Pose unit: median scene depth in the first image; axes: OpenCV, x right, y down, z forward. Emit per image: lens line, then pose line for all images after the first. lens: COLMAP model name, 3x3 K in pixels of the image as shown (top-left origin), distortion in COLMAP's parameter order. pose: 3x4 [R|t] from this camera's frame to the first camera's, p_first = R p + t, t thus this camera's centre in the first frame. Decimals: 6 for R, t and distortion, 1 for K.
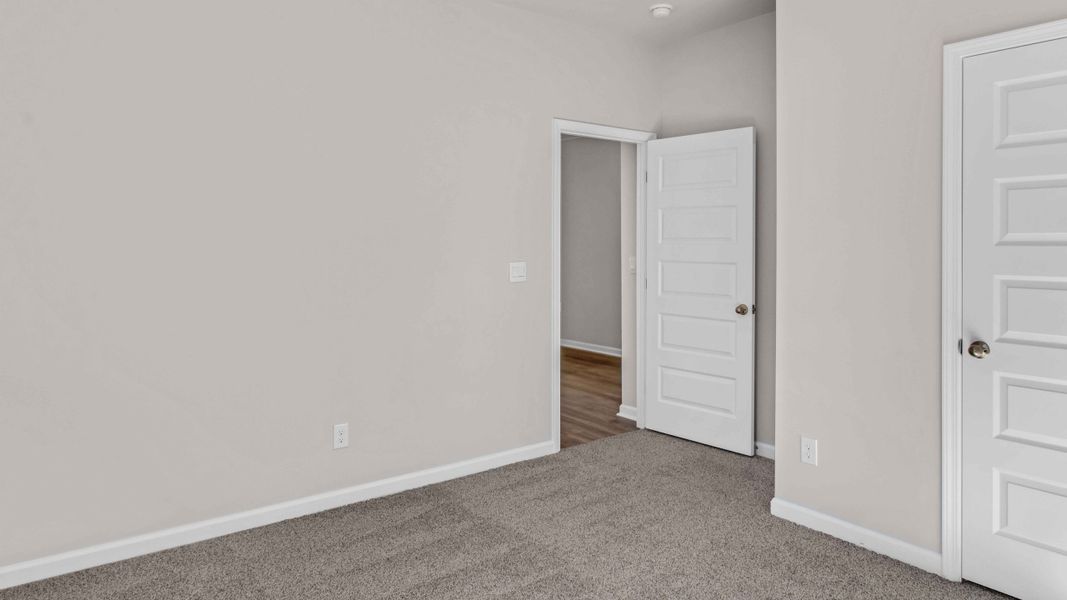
lens RADIAL K [[651.3, 0, 529.4], [0, 651.3, 281.2], [0, 0, 1]] dist [0.001159, 0.000774]
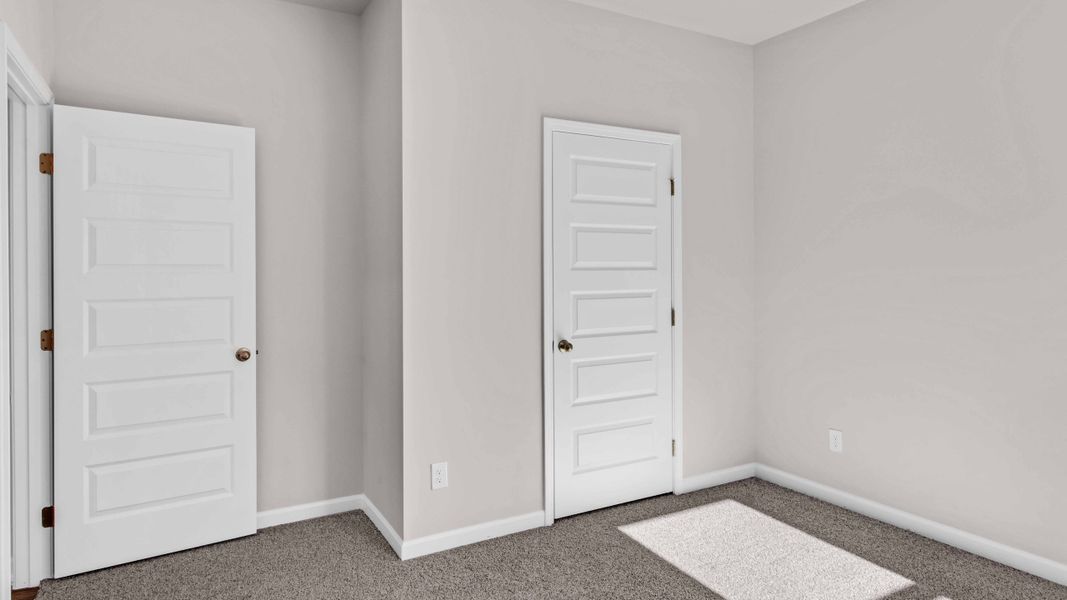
lens RADIAL K [[651.3, 0, 529.4], [0, 651.3, 281.2], [0, 0, 1]] dist [0.001159, 0.000774]
pose [[0.133915, -0.025315, 0.990669, -0.642122], [0.066707, 0.997637, 0.016476, -0.056068], [-0.988745, 0.063878, 0.135288, 0.830710]]
